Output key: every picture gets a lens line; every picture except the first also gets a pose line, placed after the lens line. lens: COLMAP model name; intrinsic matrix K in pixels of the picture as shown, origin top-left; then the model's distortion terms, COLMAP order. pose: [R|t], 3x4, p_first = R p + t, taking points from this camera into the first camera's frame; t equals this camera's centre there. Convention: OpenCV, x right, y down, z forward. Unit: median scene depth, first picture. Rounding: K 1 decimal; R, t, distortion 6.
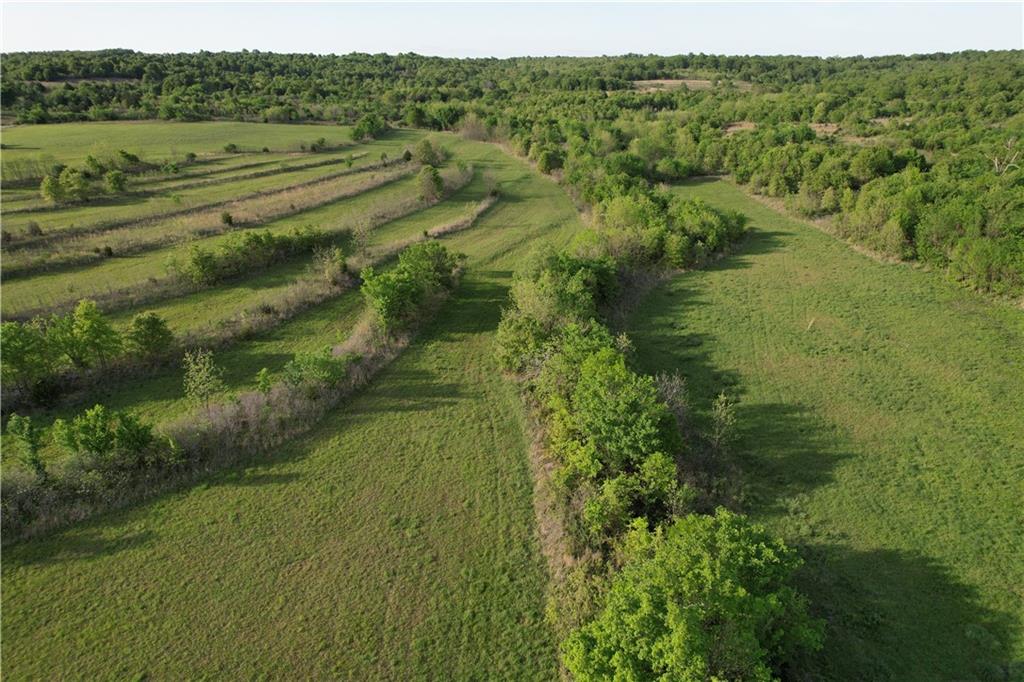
lens RADIAL K [[654.0, 0, 516.1], [0, 654.0, 338.3], [0, 0, 1]] dist [-0.082845, 0.077520]
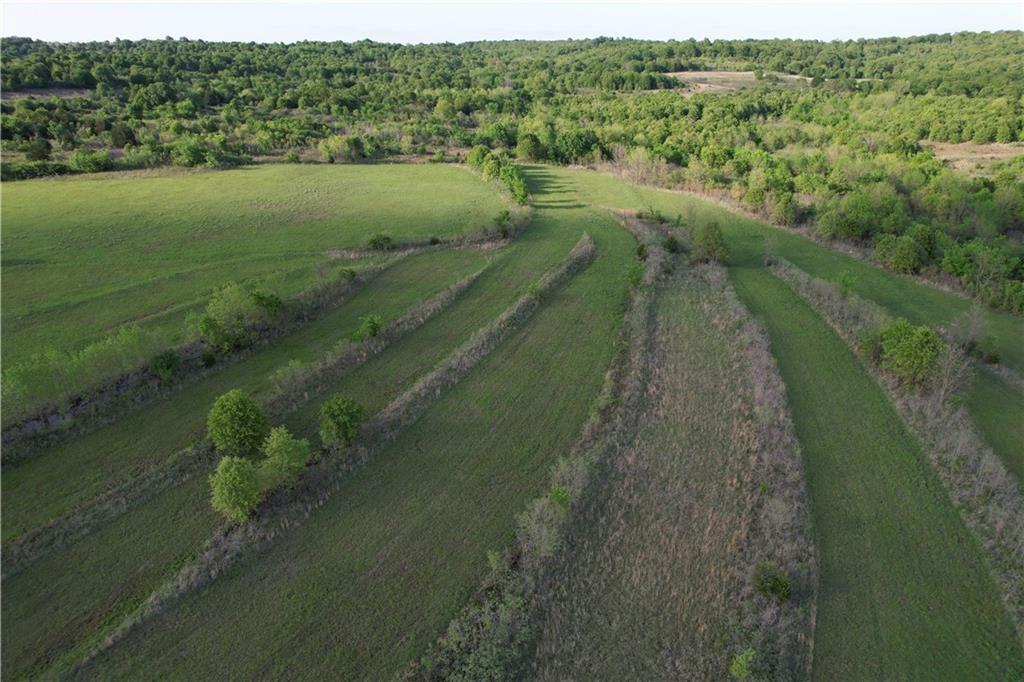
lens RADIAL K [[654.0, 0, 516.1], [0, 654.0, 338.3], [0, 0, 1]] dist [-0.082845, 0.077520]
pose [[0.991921, -0.062205, 0.110561, -0.131266], [0.059048, 0.997755, 0.031605, -0.072960], [-0.112279, -0.024822, 0.993367, 0.128615]]
